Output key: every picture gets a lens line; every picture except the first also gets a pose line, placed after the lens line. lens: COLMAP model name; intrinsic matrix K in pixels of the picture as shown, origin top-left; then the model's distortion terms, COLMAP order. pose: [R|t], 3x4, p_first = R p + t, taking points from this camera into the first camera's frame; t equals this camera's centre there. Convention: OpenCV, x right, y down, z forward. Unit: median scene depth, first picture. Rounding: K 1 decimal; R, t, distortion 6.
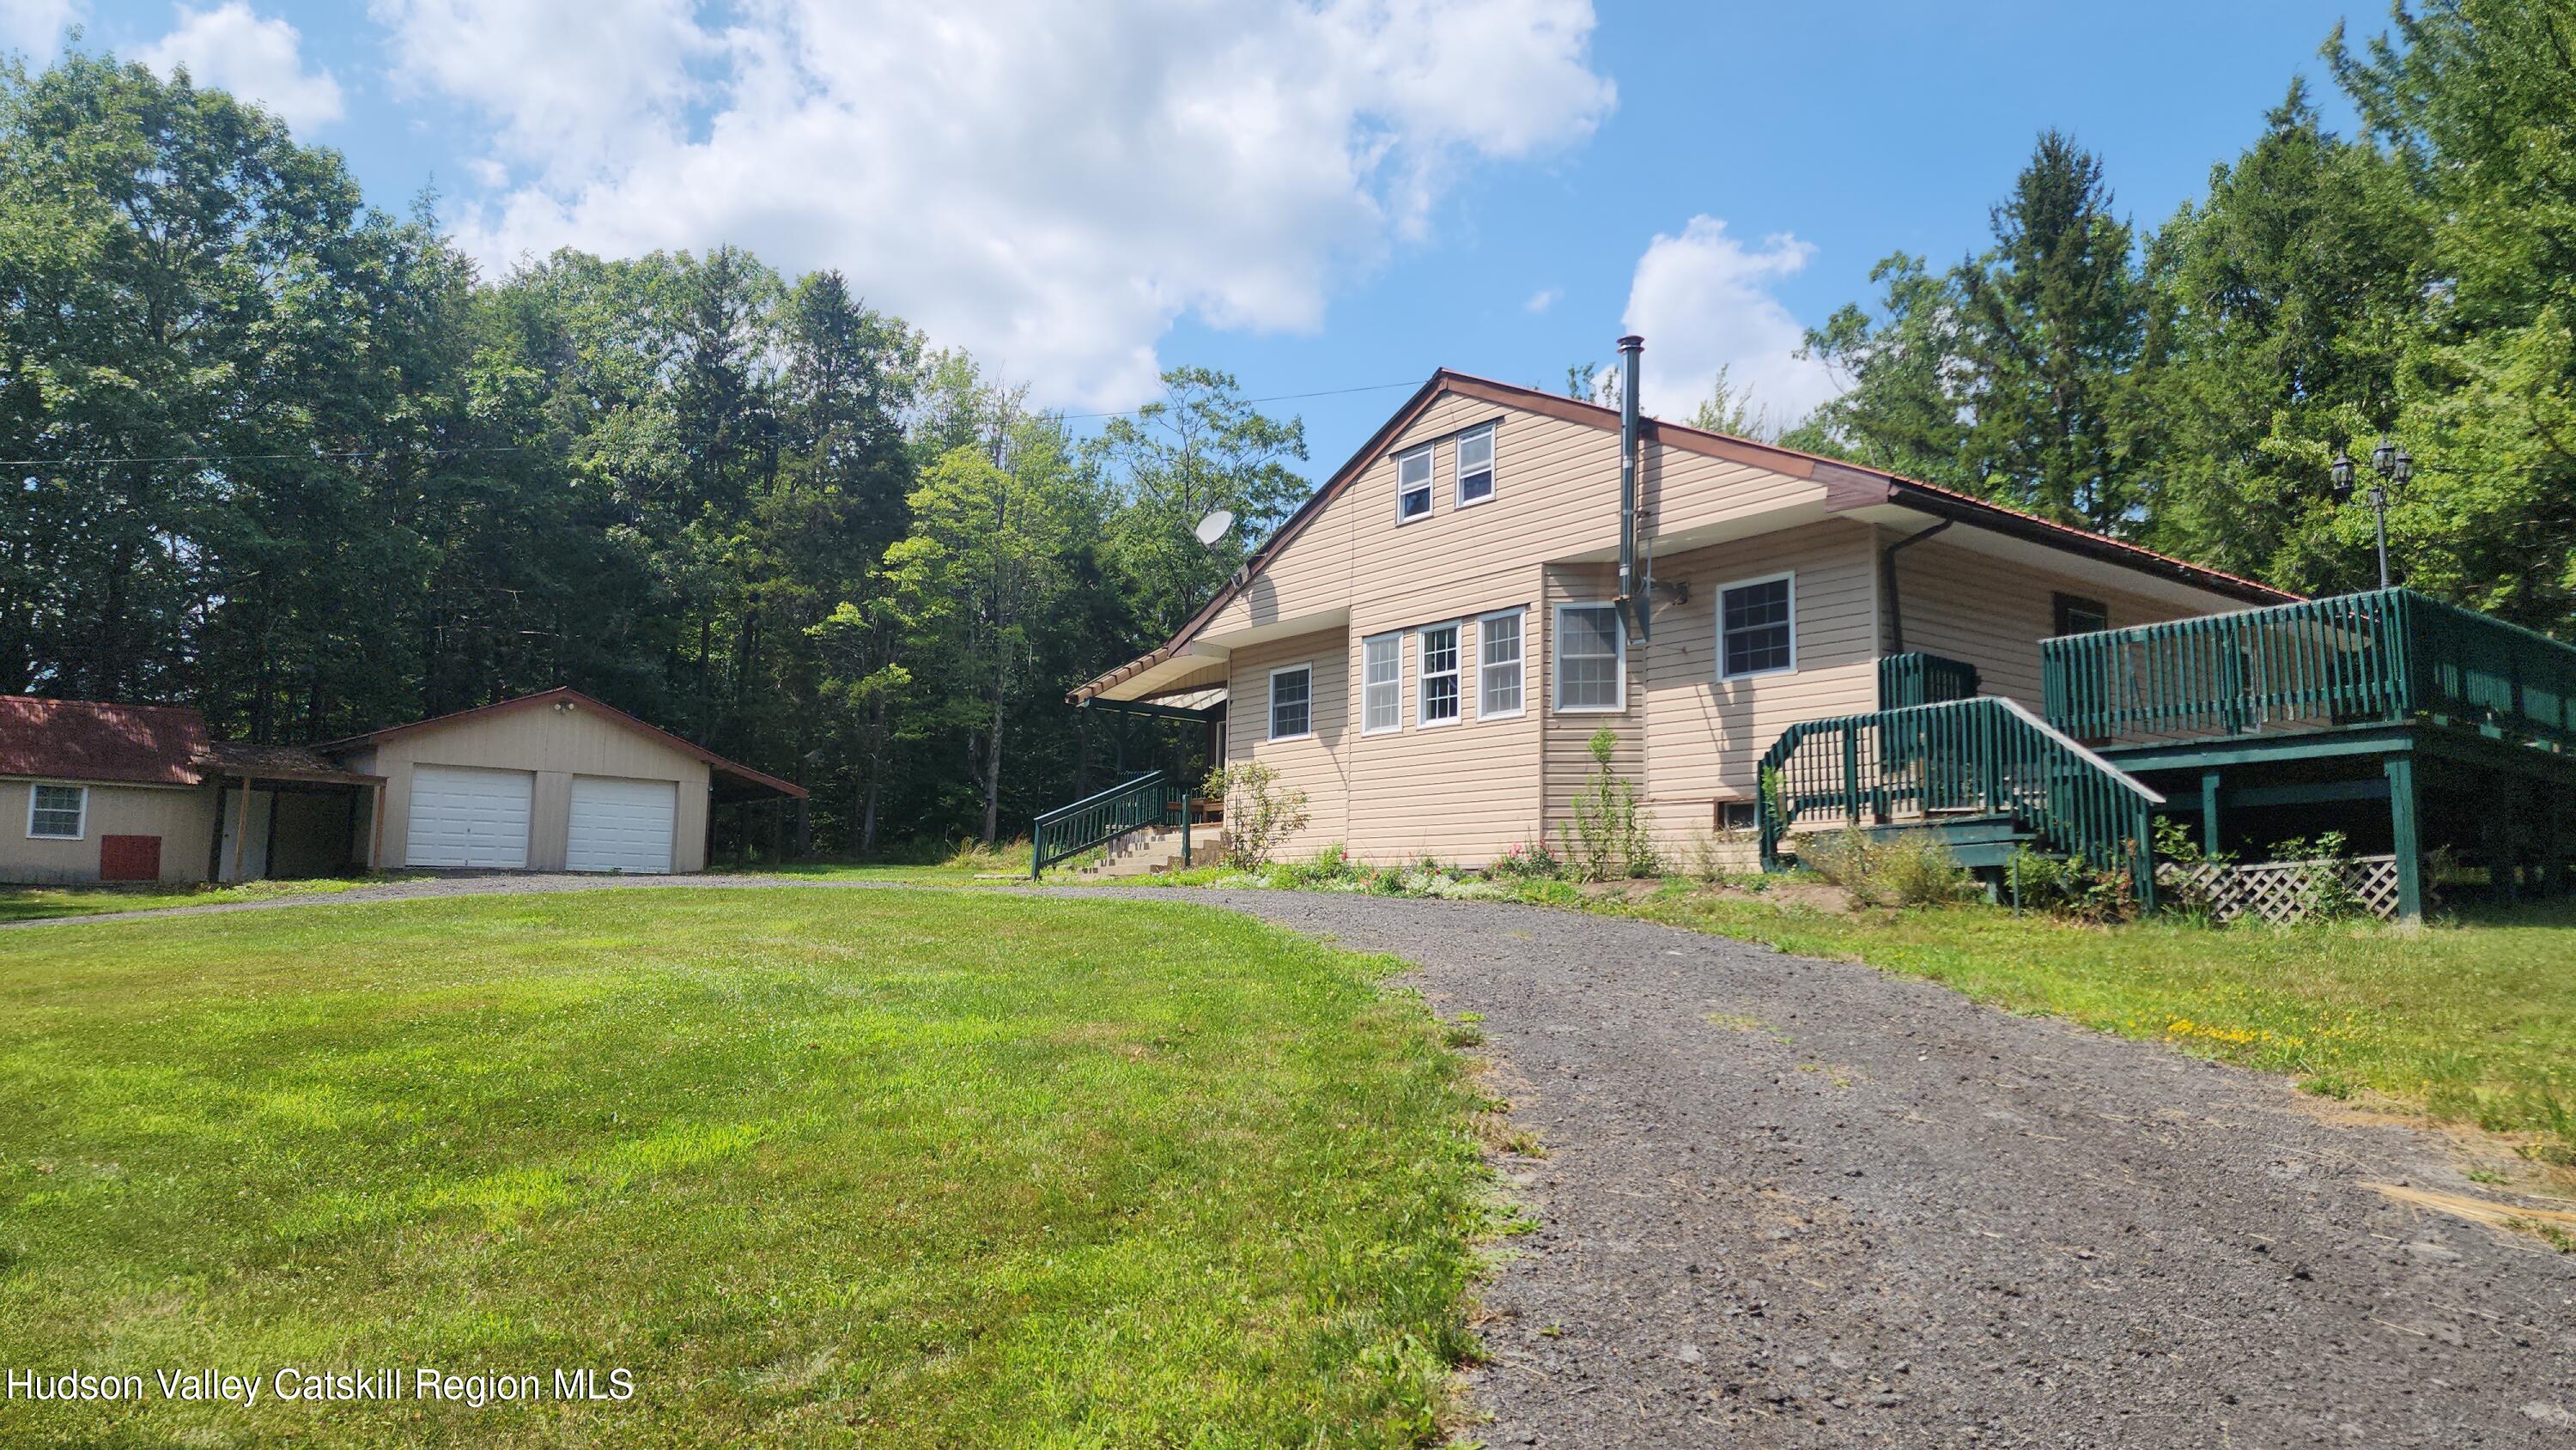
lens RADIAL K [[1975.2, 0, 1288.0], [0, 1975.2, 725.0], [0, 0, 1]] dist [0.208124, -0.318726]
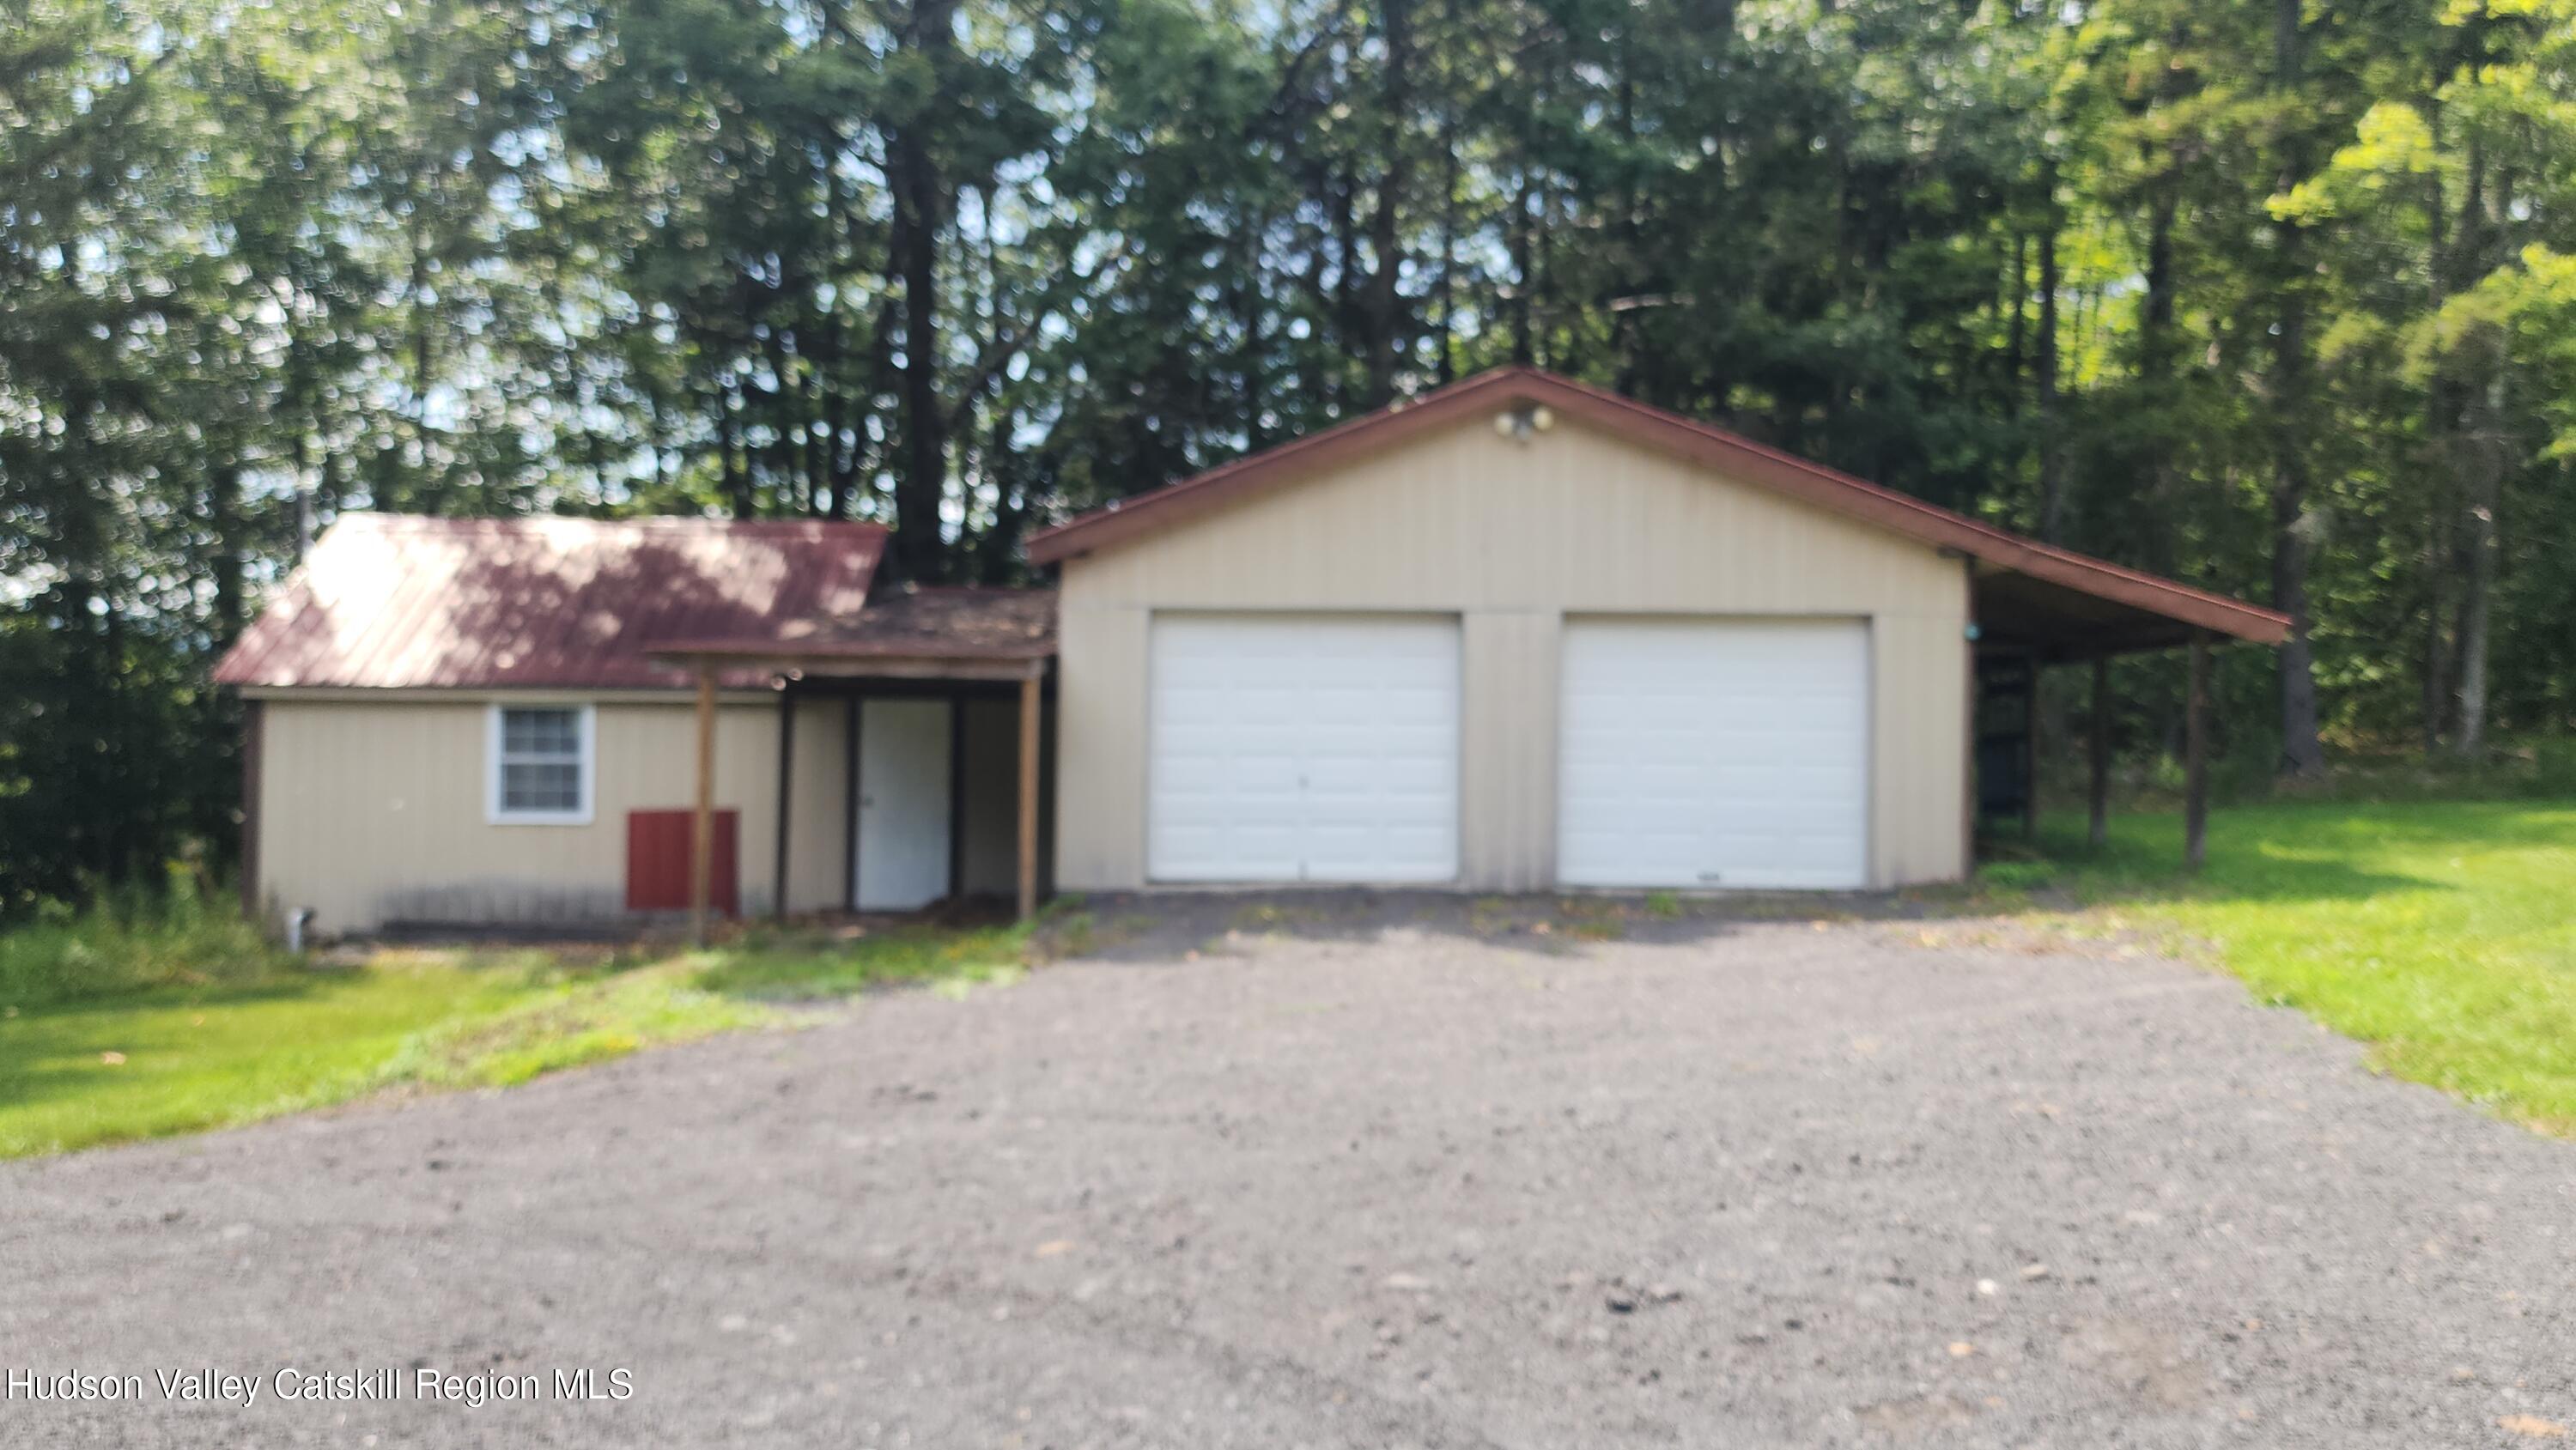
lens RADIAL K [[1975.2, 0, 1288.0], [0, 1975.2, 725.0], [0, 0, 1]] dist [0.208124, -0.318726]
pose [[0.762785, -0.025998, -0.646130, -0.161982], [0.080934, 0.995173, 0.055504, 0.020275], [0.641568, -0.094632, 0.761207, 0.681914]]
